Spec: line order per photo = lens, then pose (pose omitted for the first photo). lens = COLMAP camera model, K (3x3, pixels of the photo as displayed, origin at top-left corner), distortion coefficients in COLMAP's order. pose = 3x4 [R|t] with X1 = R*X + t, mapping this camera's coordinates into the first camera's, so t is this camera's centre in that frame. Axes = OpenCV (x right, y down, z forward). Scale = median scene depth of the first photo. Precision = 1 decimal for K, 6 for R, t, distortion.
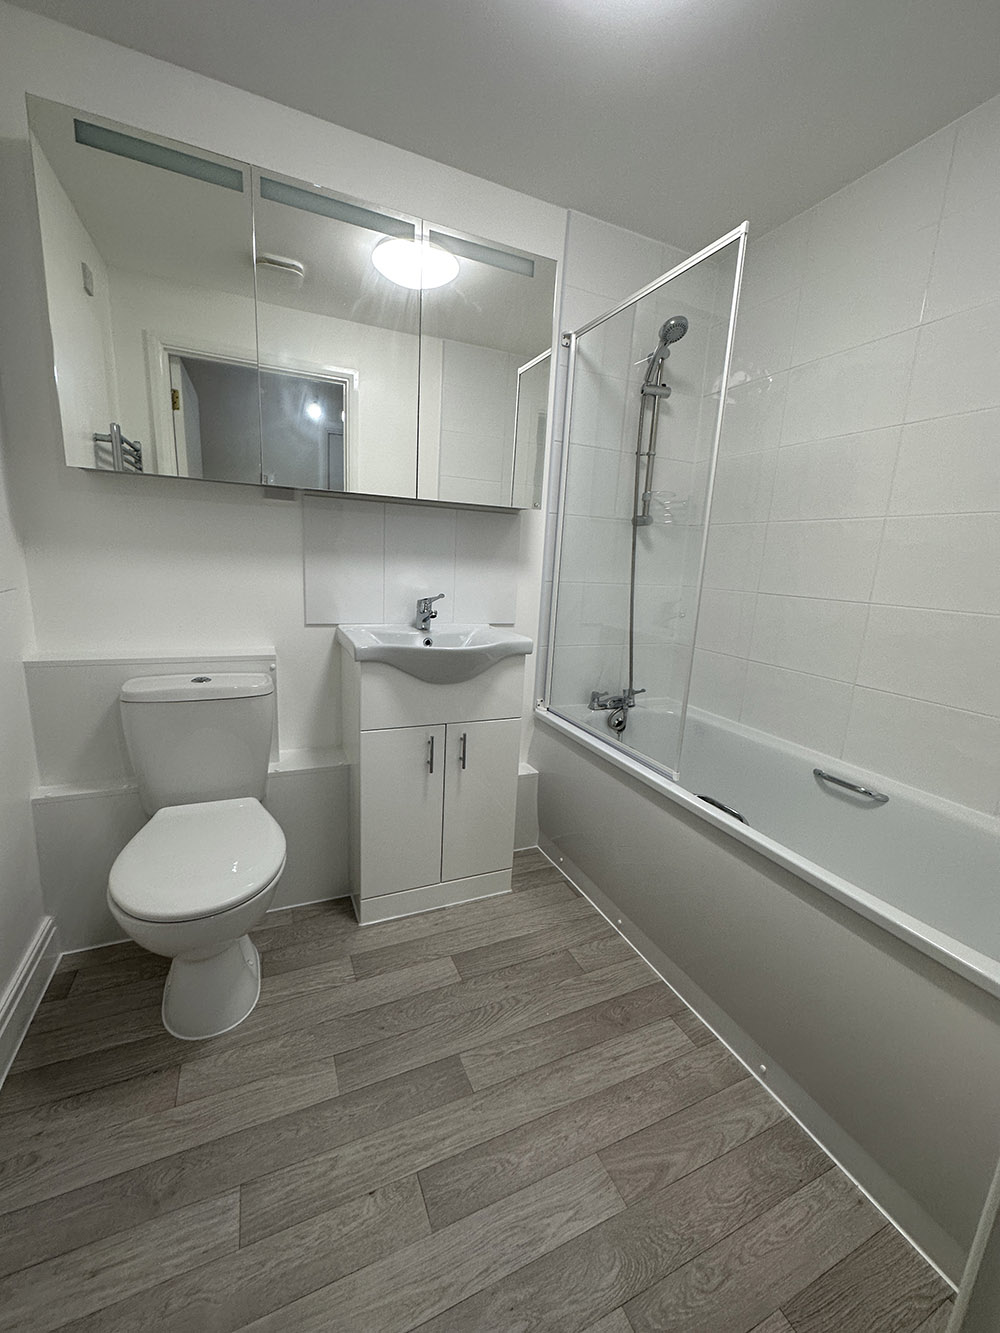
lens RADIAL K [[532.1, 0, 500.7], [0, 532.1, 669.8], [0, 0, 1]] dist [-0.002153, 0.000339]
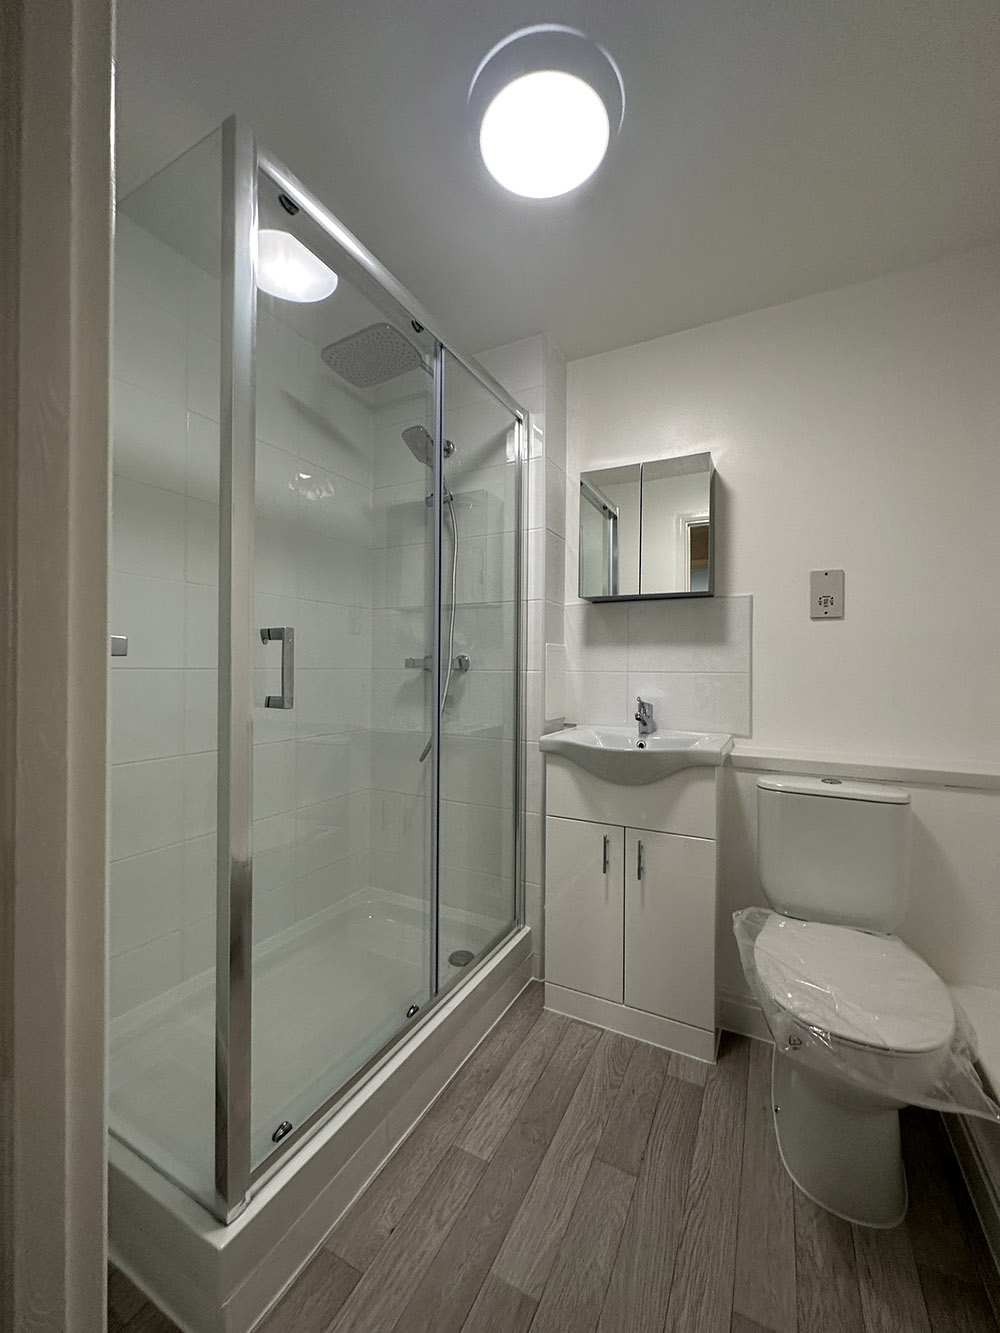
lens RADIAL K [[532.1, 0, 496.7], [0, 532.1, 668.7], [0, 0, 1]] dist [-0.002153, 0.000339]
pose [[-0.788267, -0.060249, -0.612377, 1.017839], [-0.171918, 0.977128, 0.125163, -0.284630], [0.590829, 0.203941, -0.780595, 1.740448]]
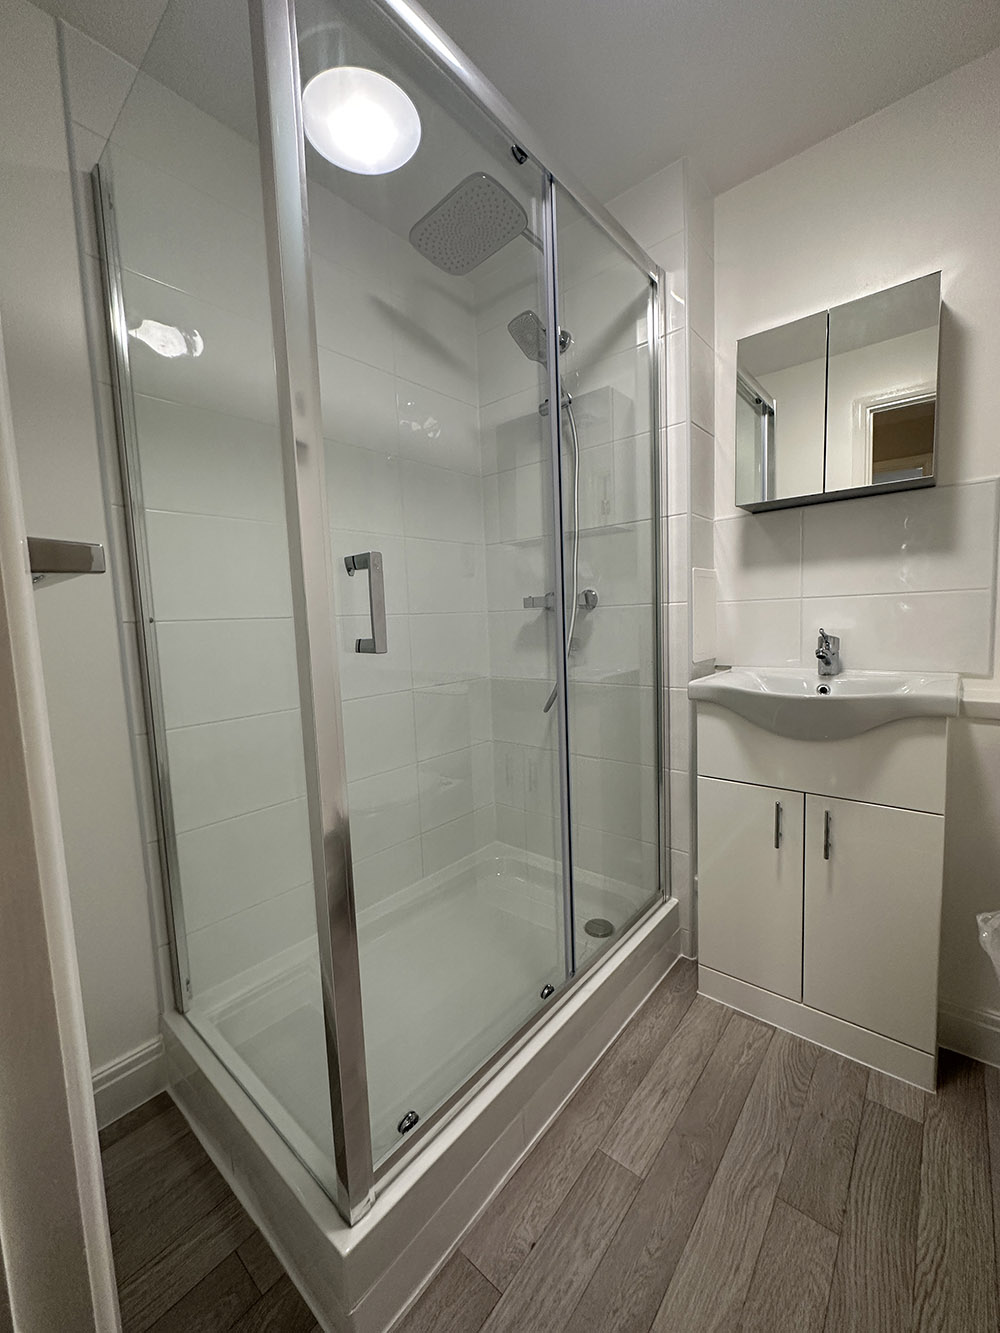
lens RADIAL K [[532.1, 0, 499.4], [0, 532.1, 667.8], [0, 0, 1]] dist [-0.002153, 0.000339]
pose [[-0.905655, 0.020675, -0.423511, 0.912637], [-0.094640, 0.963757, 0.249432, -0.228890], [0.413319, 0.265980, -0.870874, 1.569225]]
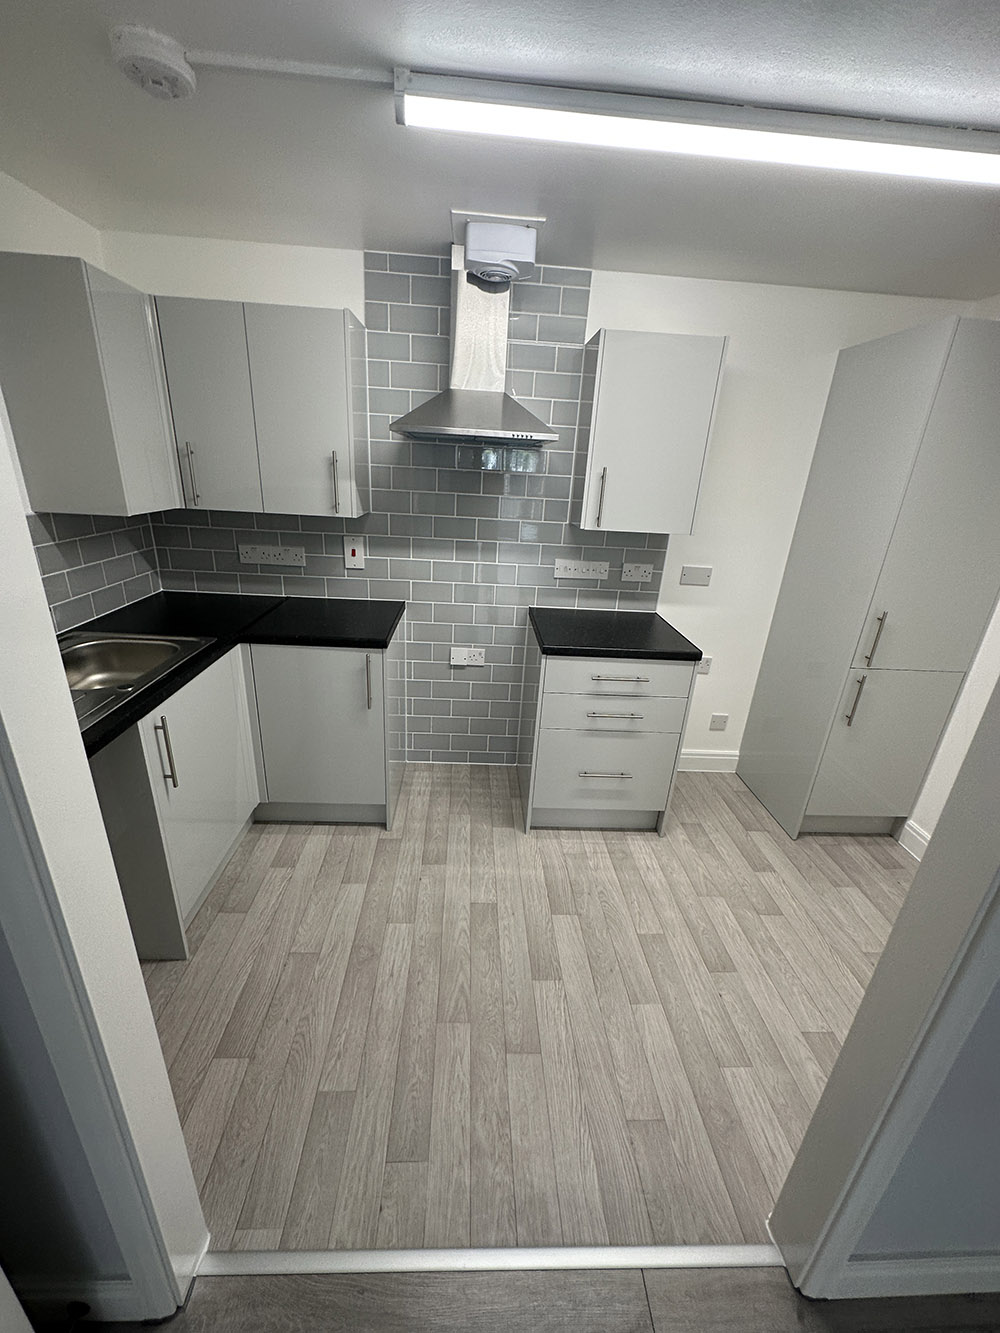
lens RADIAL K [[532.1, 0, 496.8], [0, 532.1, 665.3], [0, 0, 1]] dist [-0.002153, 0.000339]
pose [[0.373510, -0.364465, 0.853027, -0.585669], [0.157212, 0.931150, 0.329006, -0.439470], [-0.914207, 0.011219, 0.405092, 0.193898]]
